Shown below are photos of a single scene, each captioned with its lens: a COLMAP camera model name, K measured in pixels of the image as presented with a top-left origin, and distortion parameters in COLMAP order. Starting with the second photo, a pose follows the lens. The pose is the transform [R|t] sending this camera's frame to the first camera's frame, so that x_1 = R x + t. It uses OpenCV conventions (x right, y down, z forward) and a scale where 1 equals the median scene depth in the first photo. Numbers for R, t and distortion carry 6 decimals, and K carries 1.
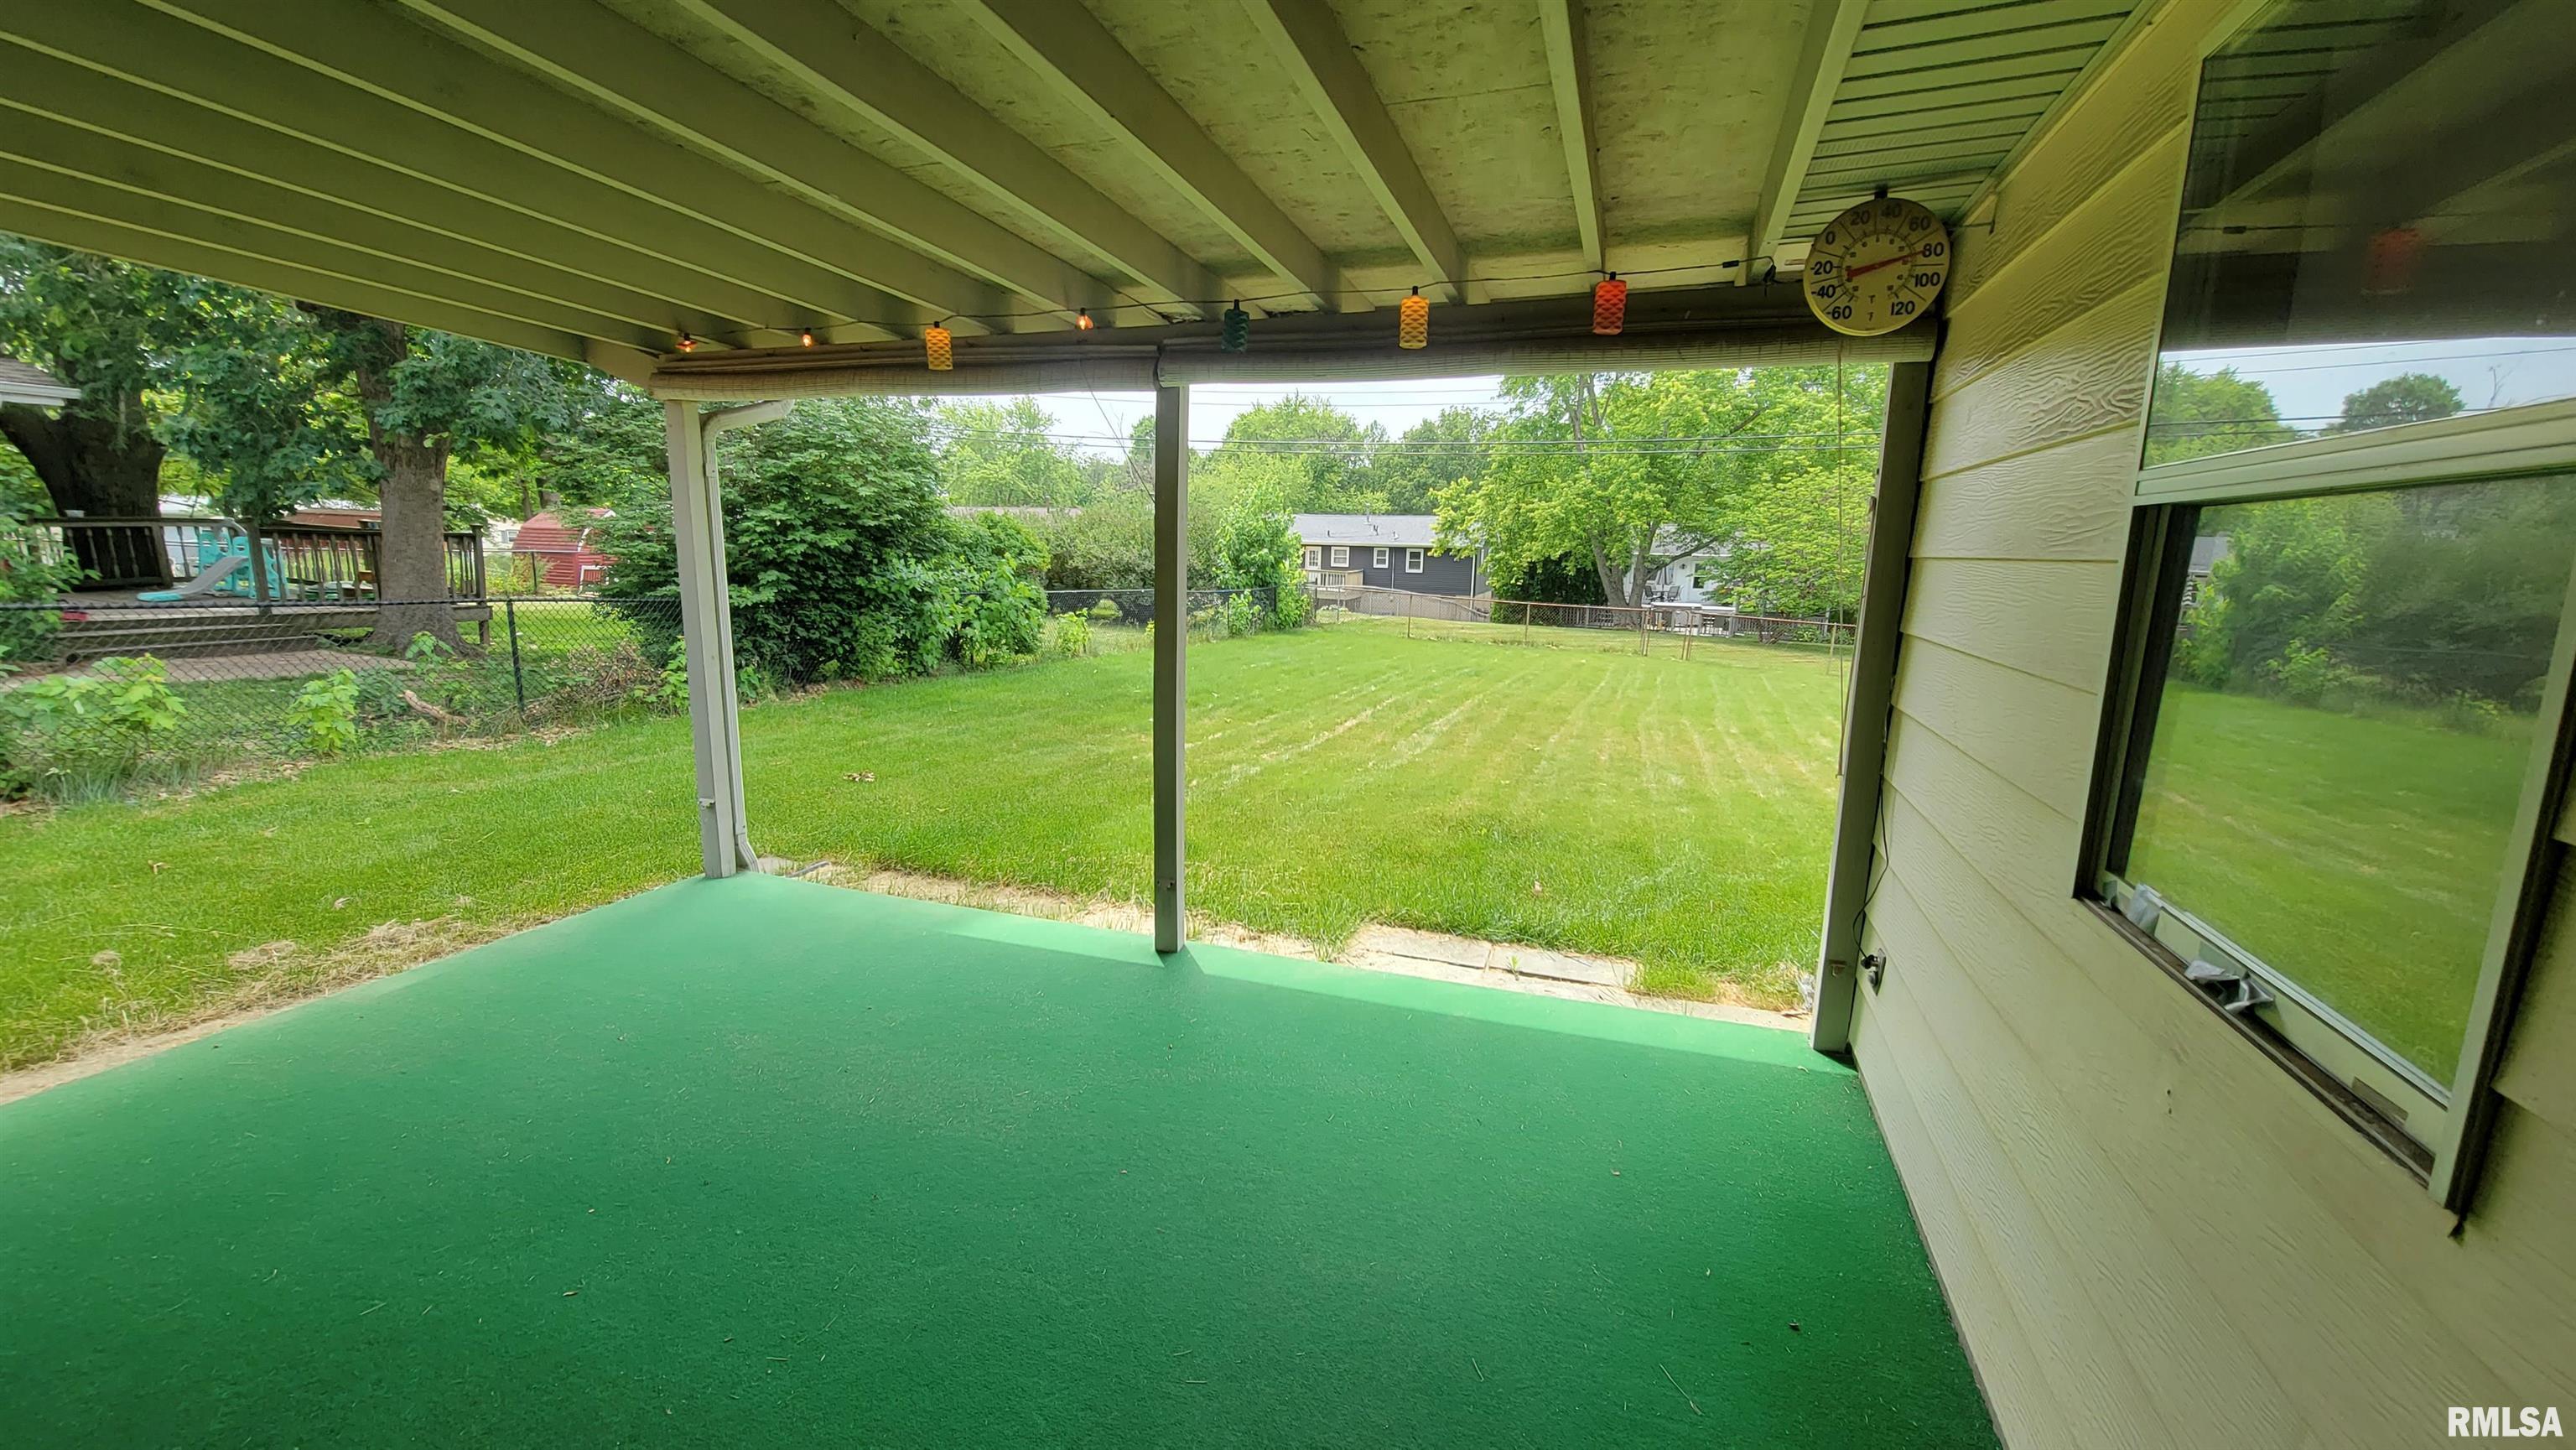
lens RADIAL K [[1047.9, 0, 1244.7], [0, 1047.9, 727.0], [0, 0, 1]] dist [0.001158, 0.000406]
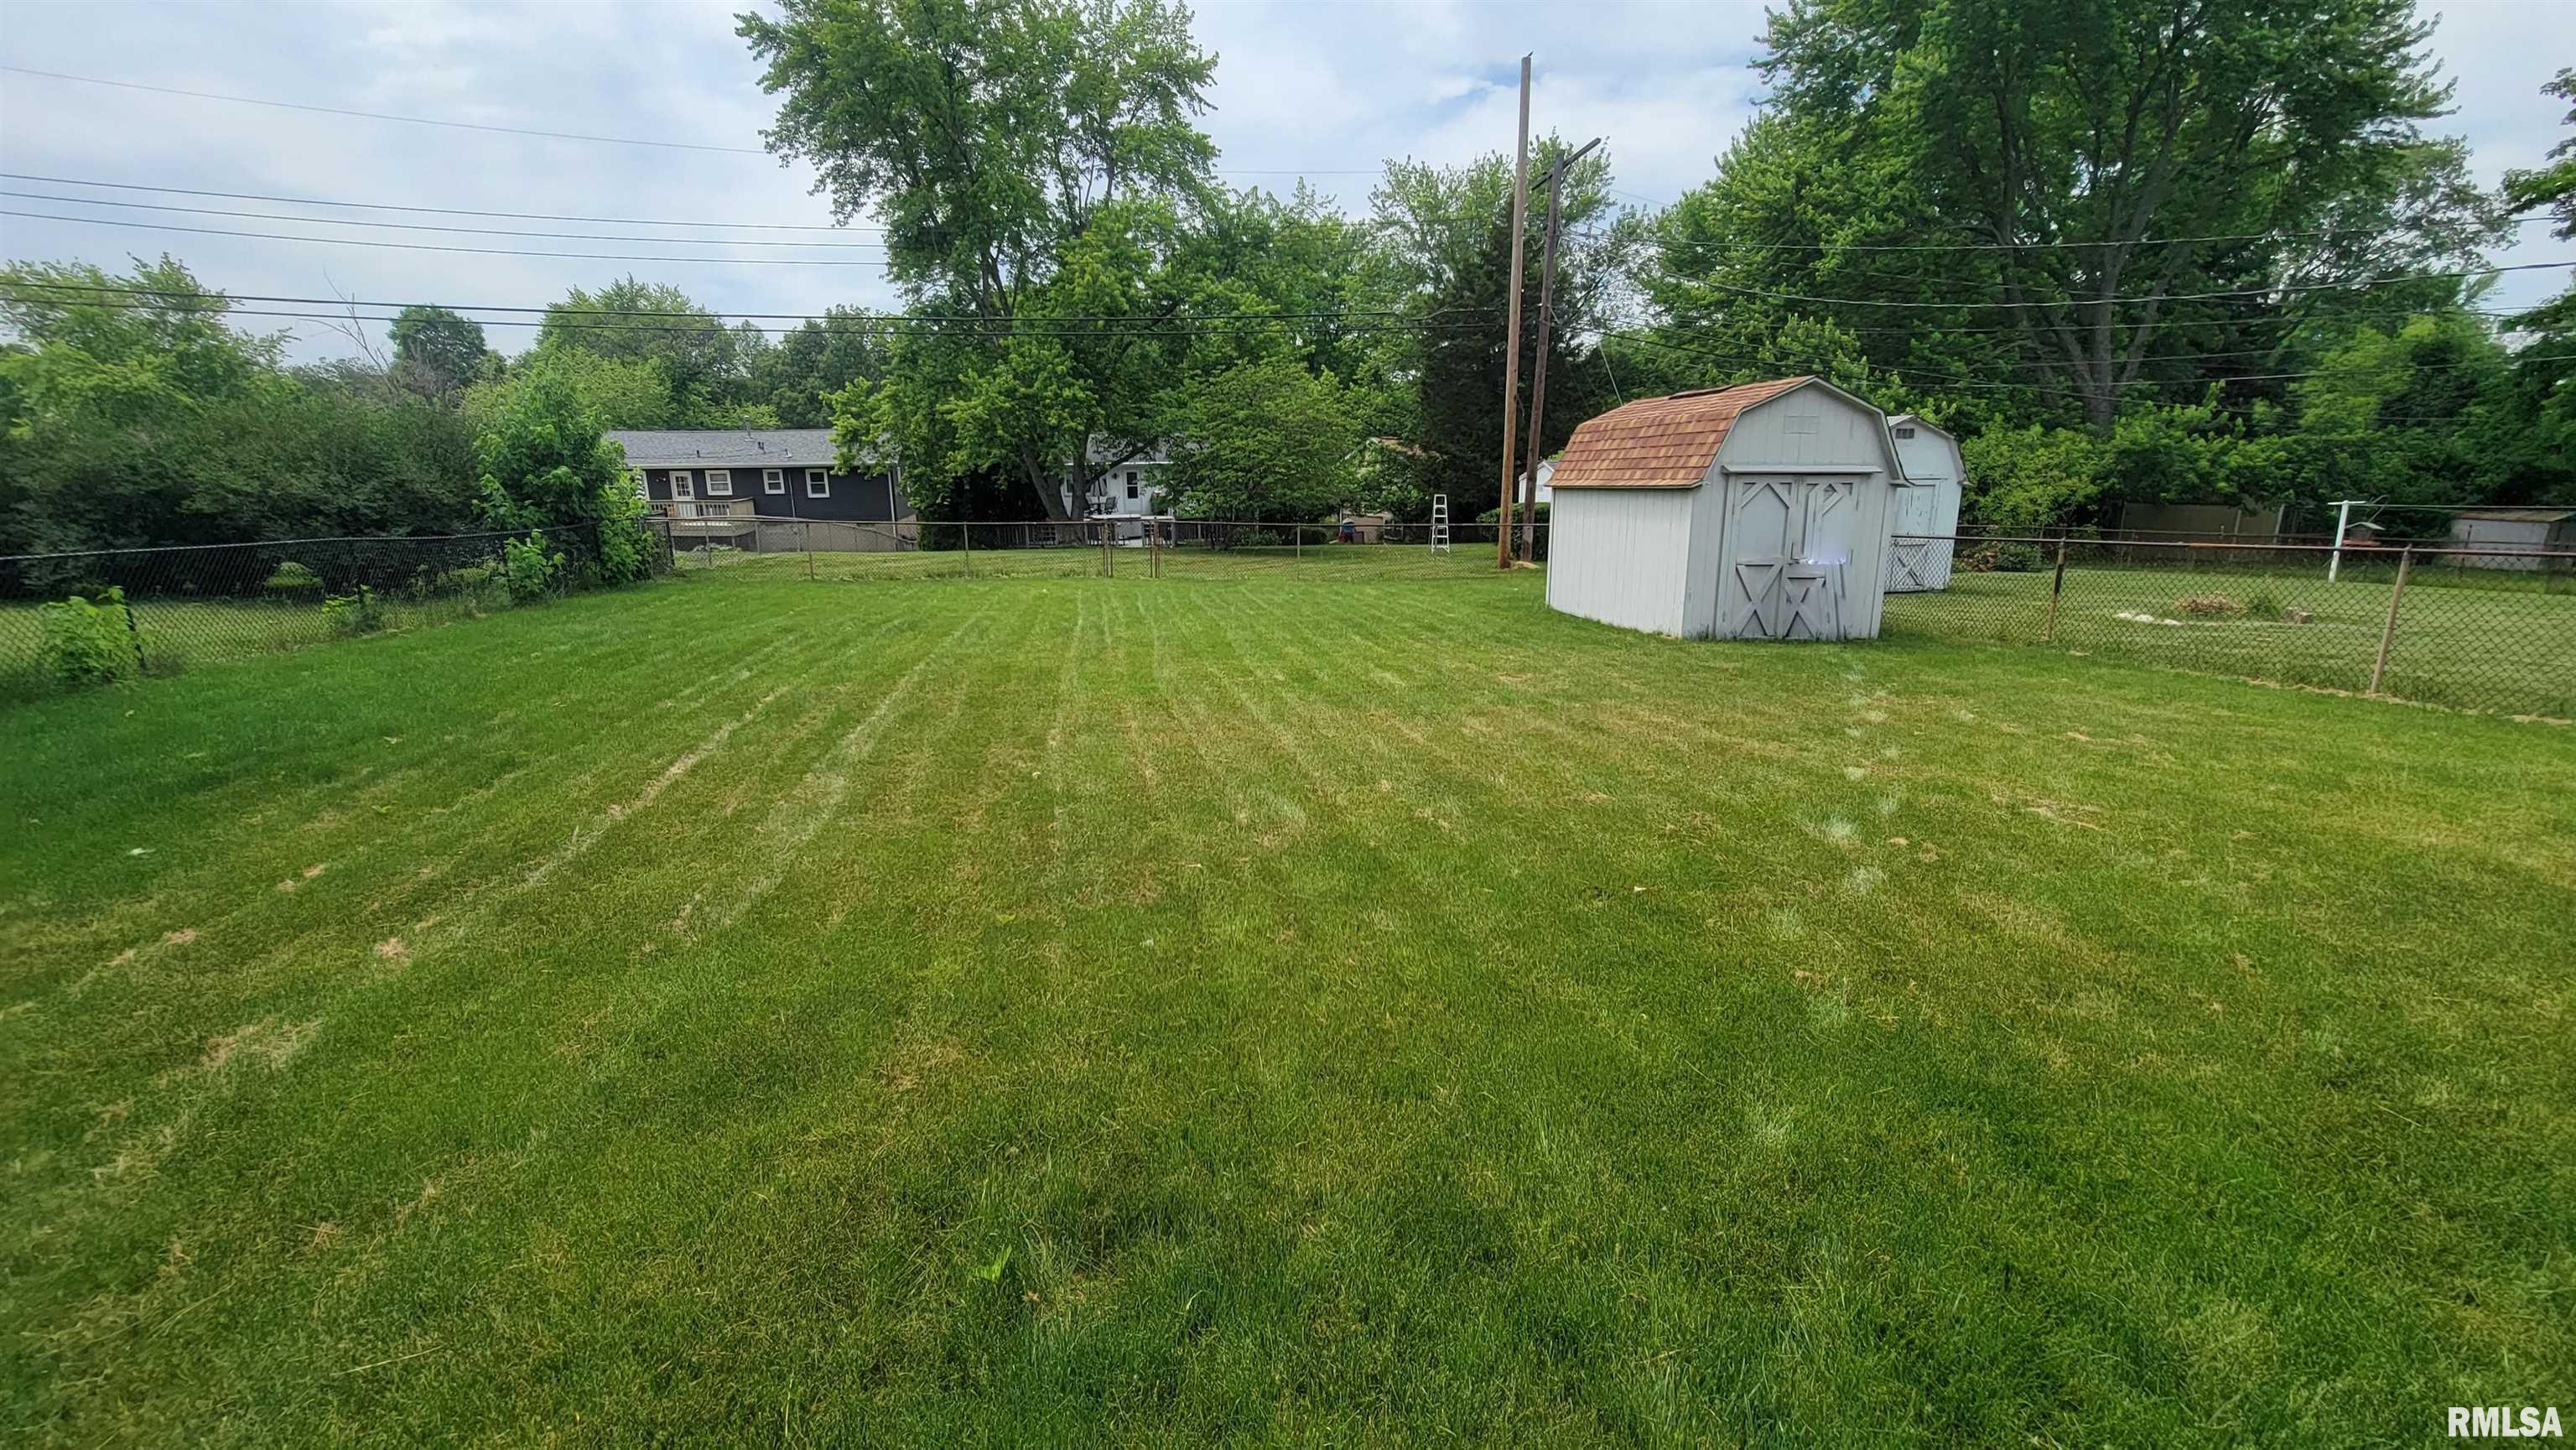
lens RADIAL K [[1047.9, 0, 1244.7], [0, 1047.9, 727.0], [0, 0, 1]] dist [0.001158, 0.000406]
pose [[0.862470, -0.158137, 0.480769, 0.034561], [0.123484, 0.986974, 0.103119, -0.015644], [-0.490813, -0.029569, 0.870763, 0.145143]]
